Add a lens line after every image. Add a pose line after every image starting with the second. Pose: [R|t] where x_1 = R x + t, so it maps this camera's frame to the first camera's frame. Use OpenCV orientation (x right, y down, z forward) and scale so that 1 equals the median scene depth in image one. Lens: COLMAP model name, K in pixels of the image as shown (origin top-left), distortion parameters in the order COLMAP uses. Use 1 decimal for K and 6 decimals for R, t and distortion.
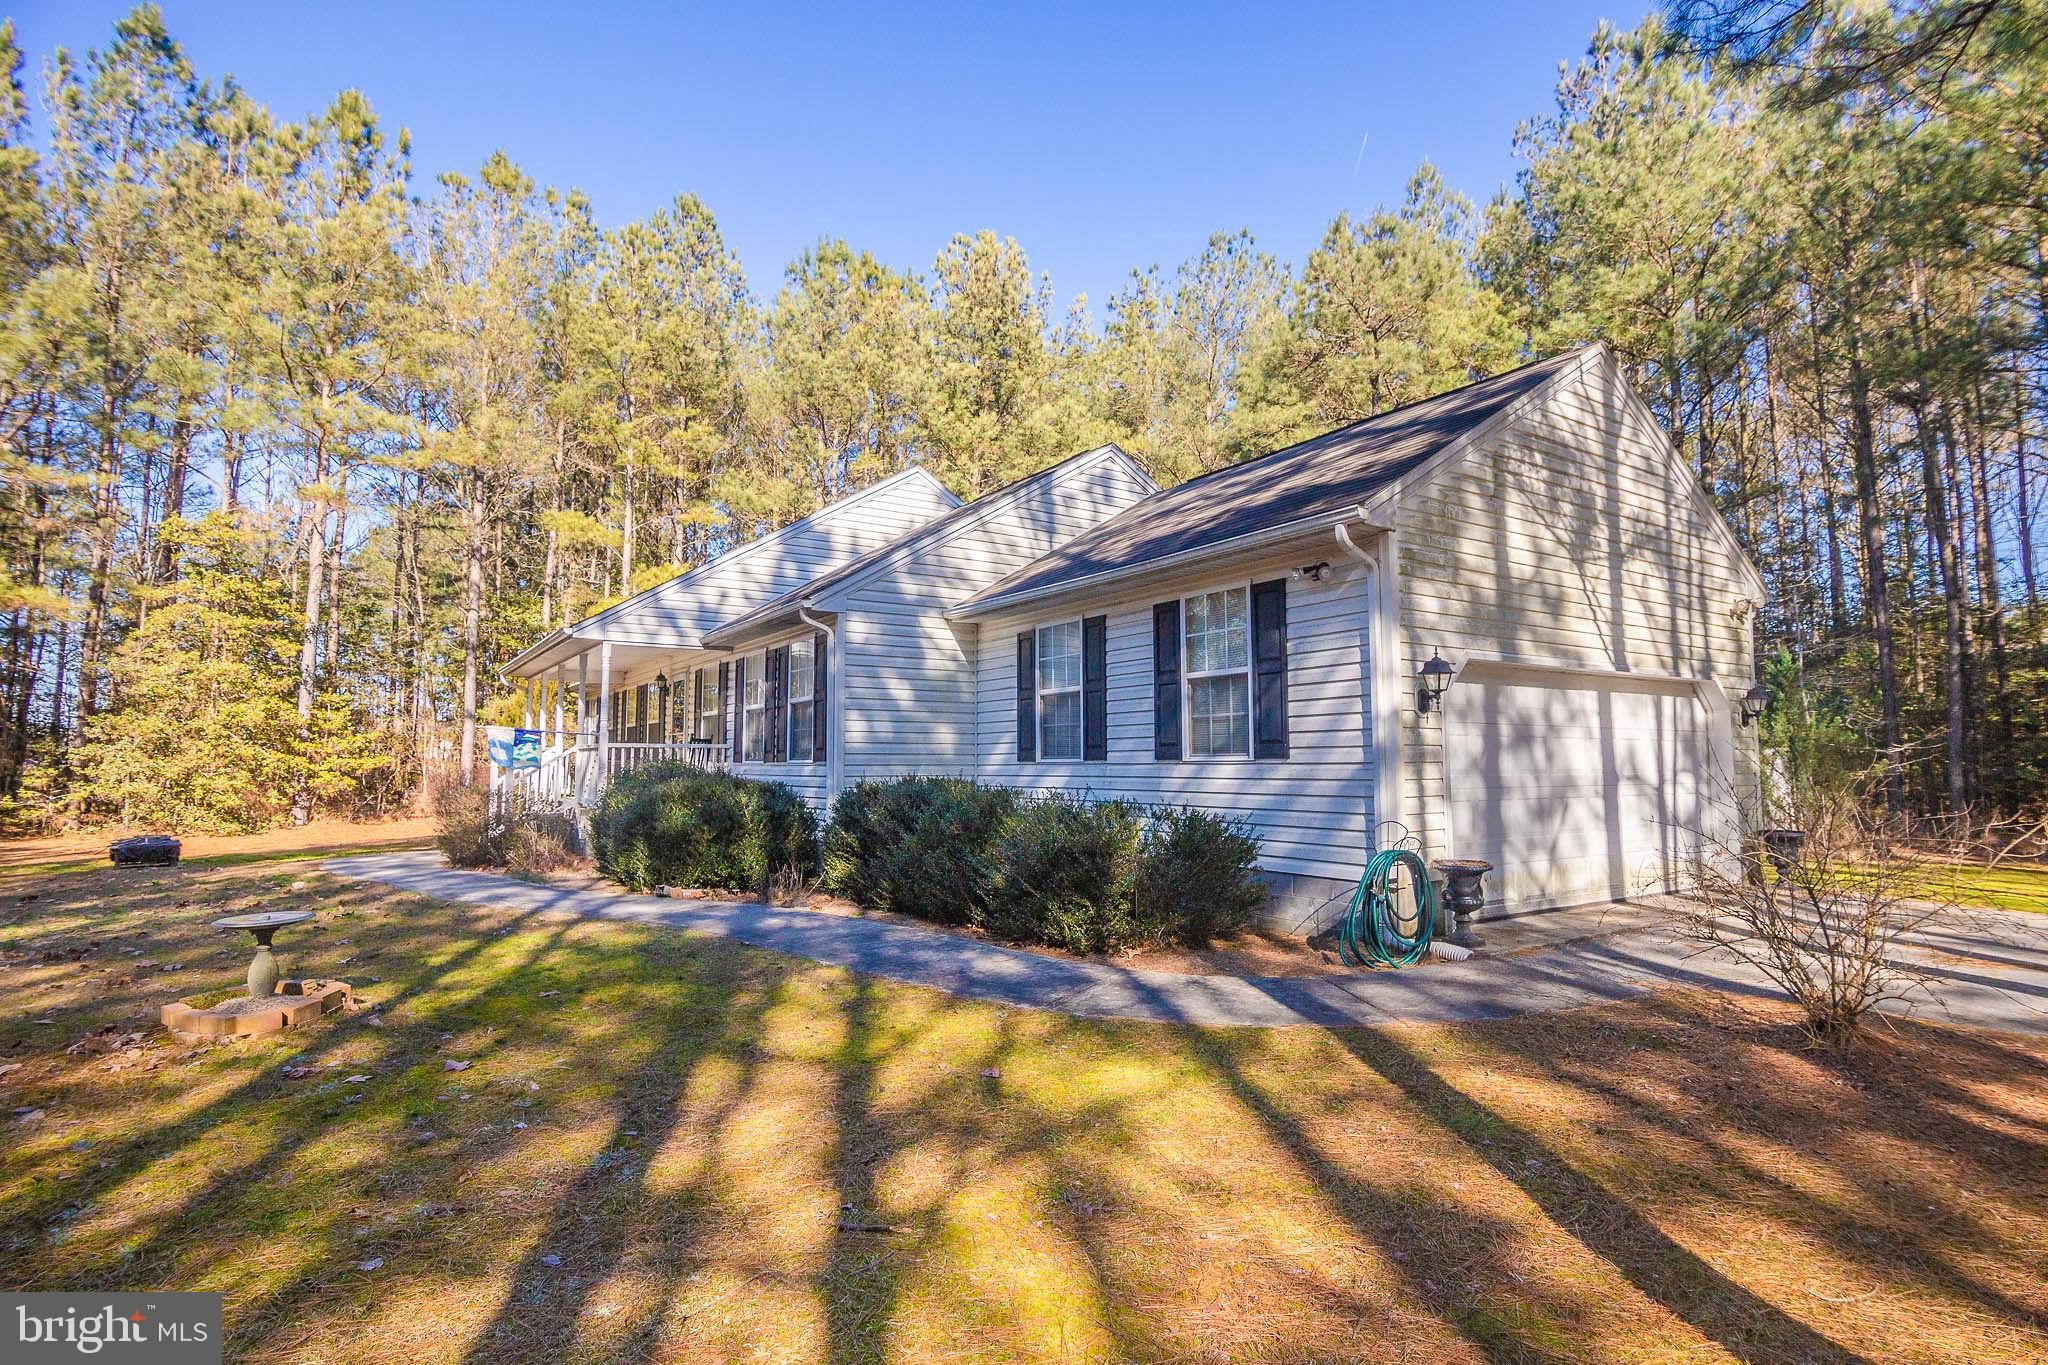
lens RADIAL K [[1011.3, 0, 1024.0], [0, 1011.3, 682.5], [0, 0, 1]] dist [-0.000339, 0.000018]
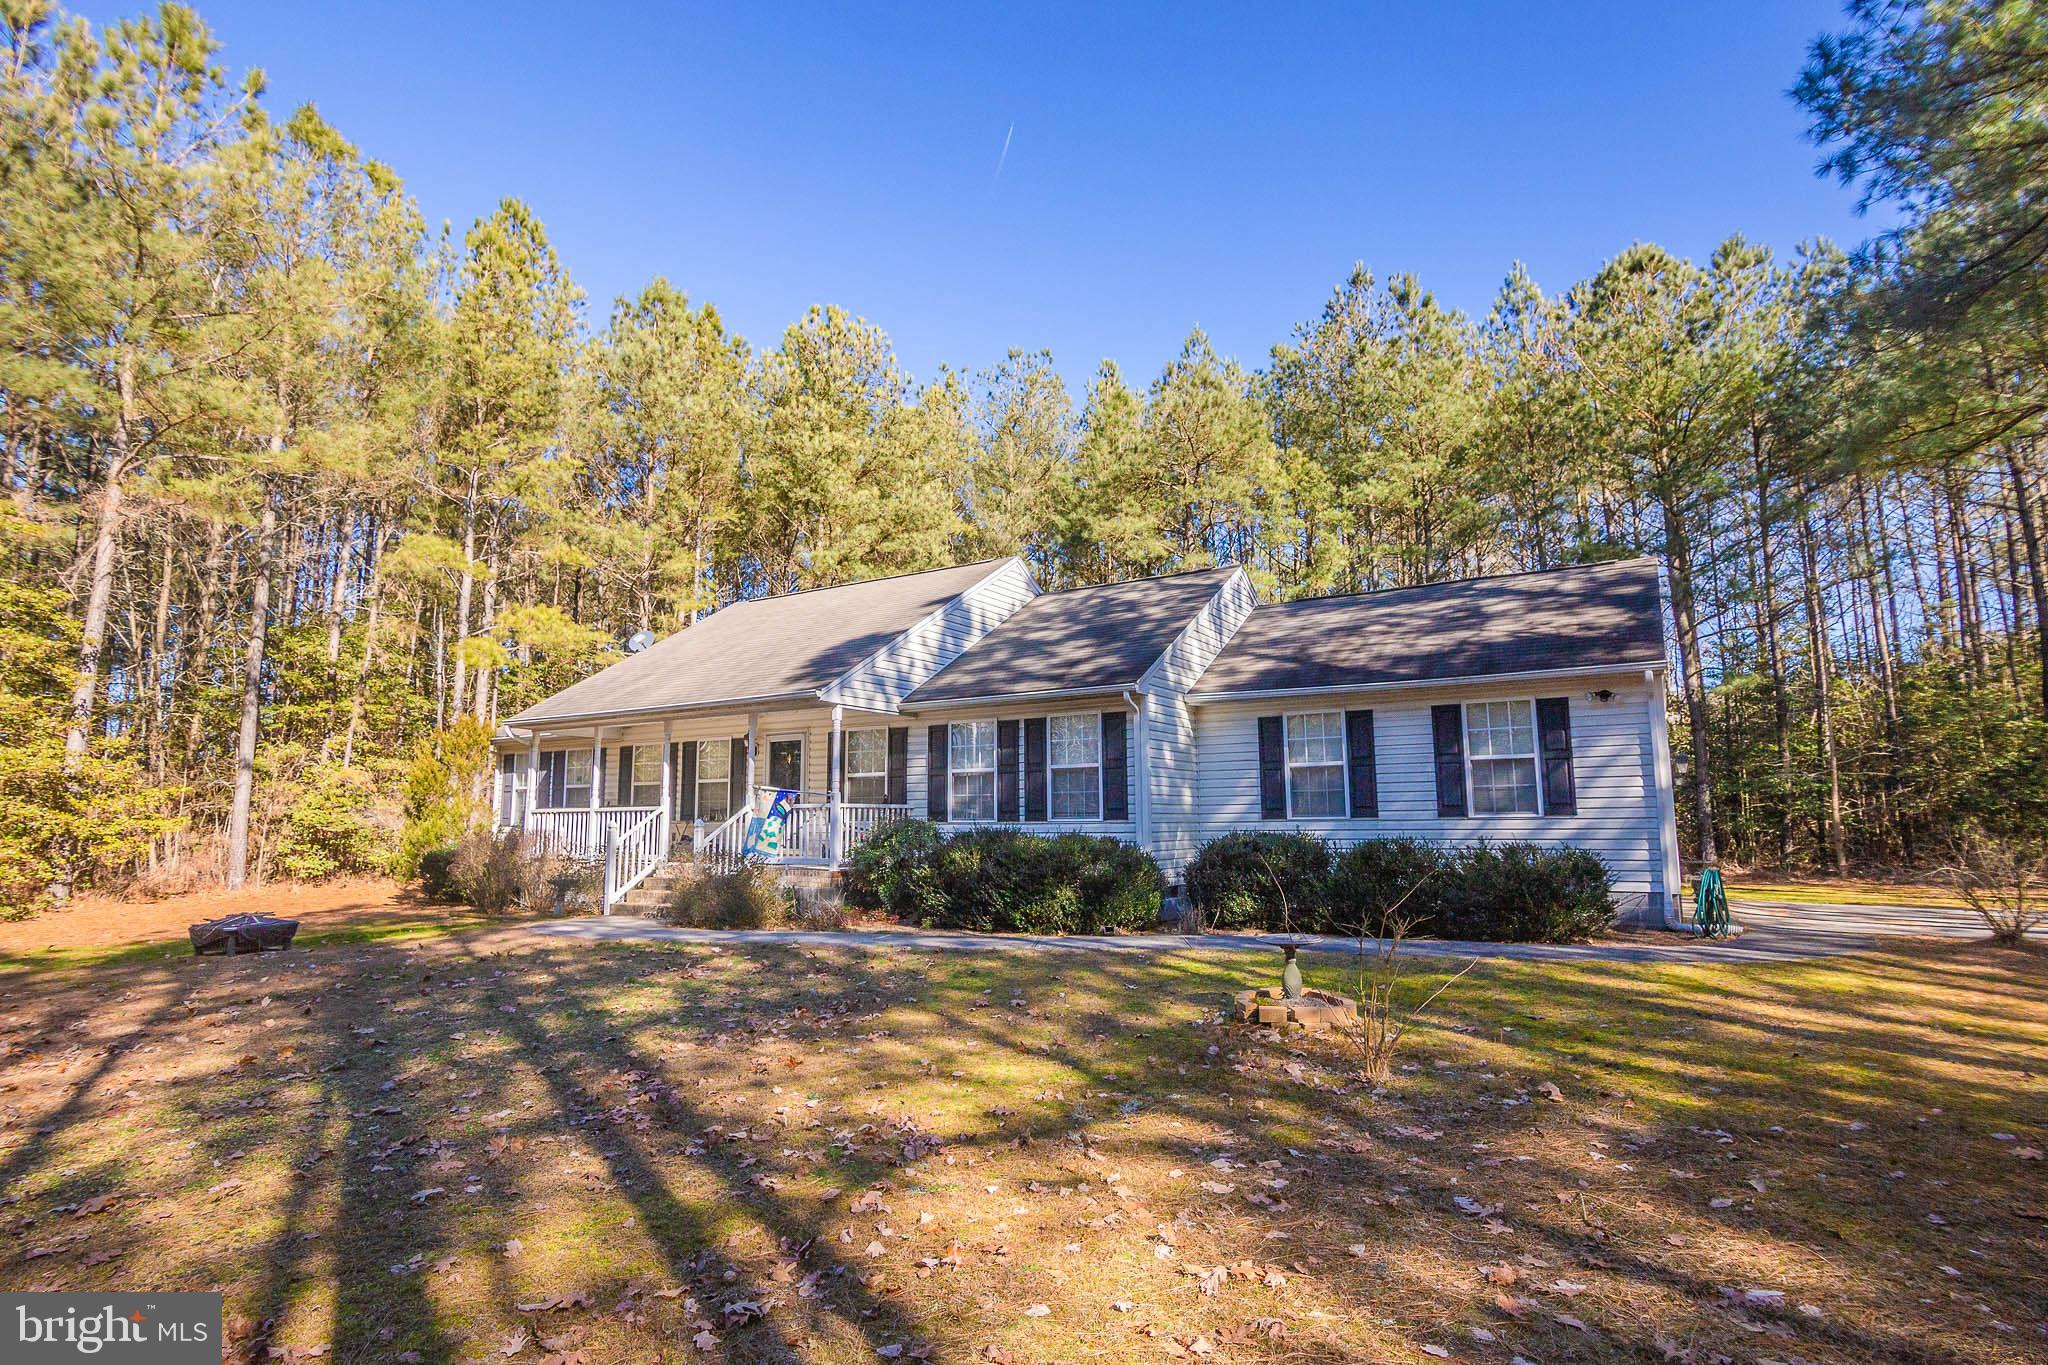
lens RADIAL K [[1008.4, 0, 1024.0], [0, 1008.4, 682.5], [0, 0, 1]] dist [-0.016951, -0.000484]
pose [[0.909774, 0.052255, 0.411801, -0.936605], [-0.028698, 0.997589, -0.063187, -0.004528], [-0.414110, 0.045668, 0.909080, -0.038578]]
